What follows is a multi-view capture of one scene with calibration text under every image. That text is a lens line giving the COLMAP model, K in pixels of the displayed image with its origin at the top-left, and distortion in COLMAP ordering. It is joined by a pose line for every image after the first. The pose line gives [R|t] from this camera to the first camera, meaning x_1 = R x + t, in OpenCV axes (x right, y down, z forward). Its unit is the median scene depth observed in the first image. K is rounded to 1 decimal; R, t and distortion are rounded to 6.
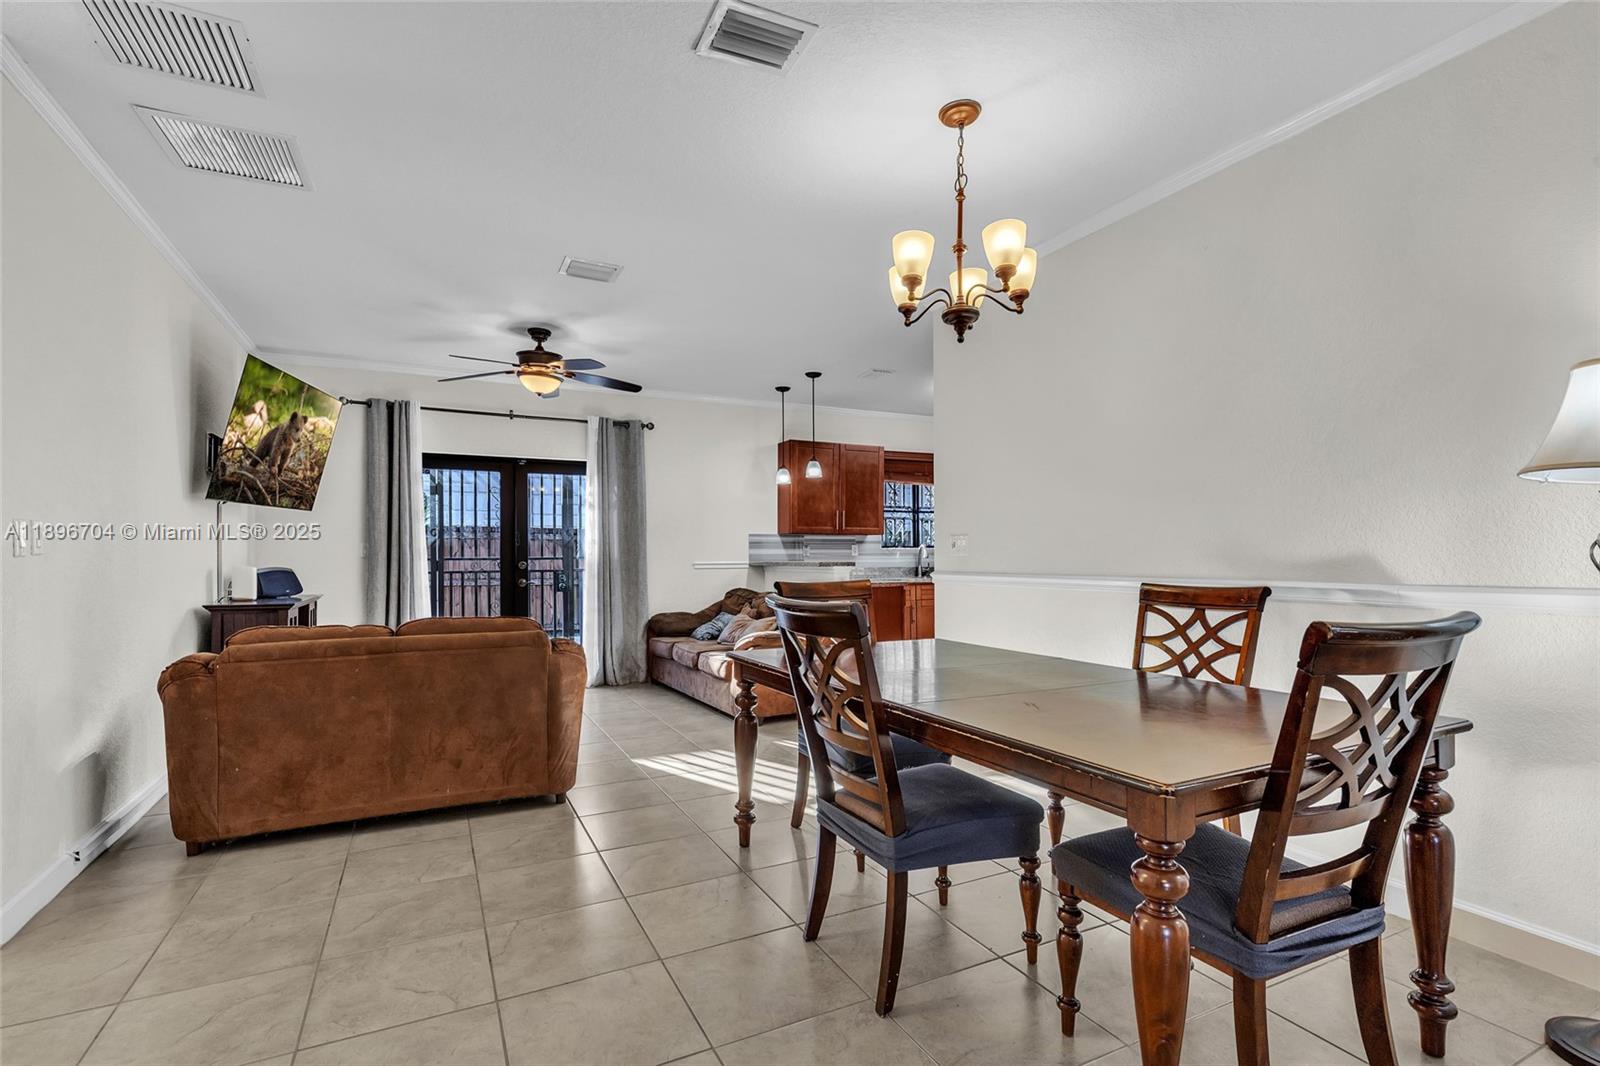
lens RADIAL K [[741.3, 0, 799.5], [0, 741.3, 553.9], [0, 0, 1]] dist [0.002474, 0.000836]
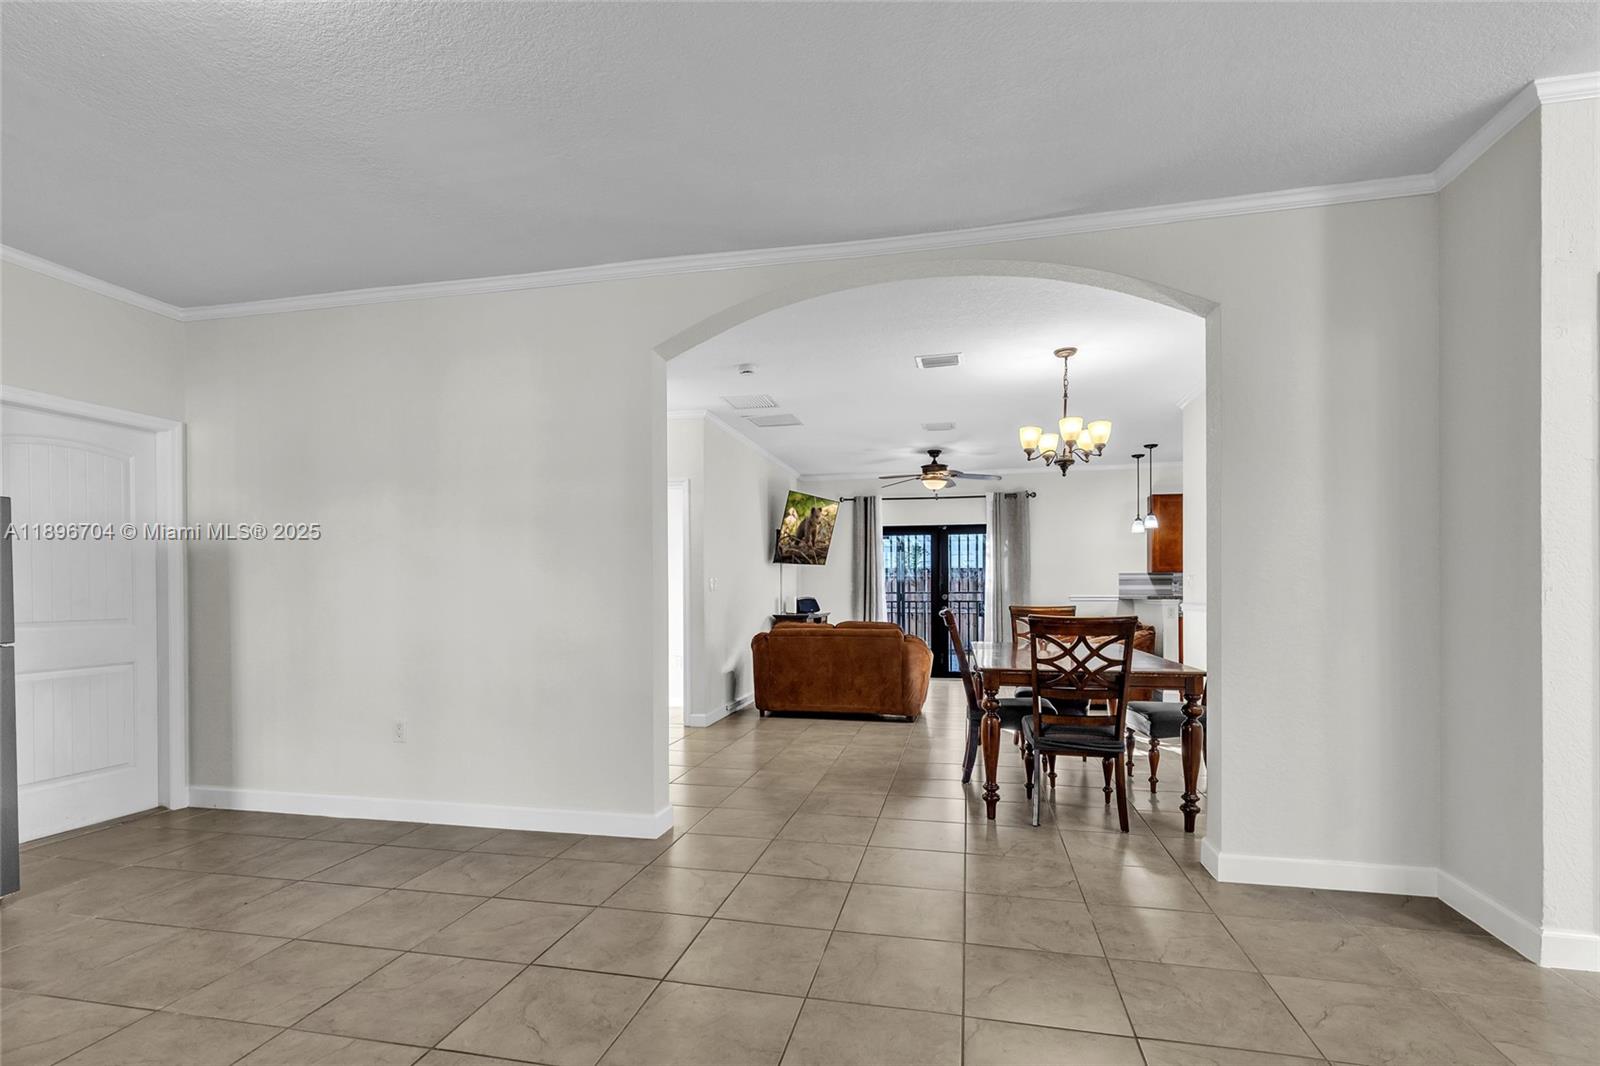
lens RADIAL K [[741.3, 0, 799.5], [0, 741.3, 553.9], [0, 0, 1]] dist [0.002474, 0.000836]
pose [[0.776042, -0.031696, -0.629884, 0.430016], [0.001402, 0.998821, -0.048534, 0.000410], [0.630679, 0.036781, 0.775171, -0.425585]]
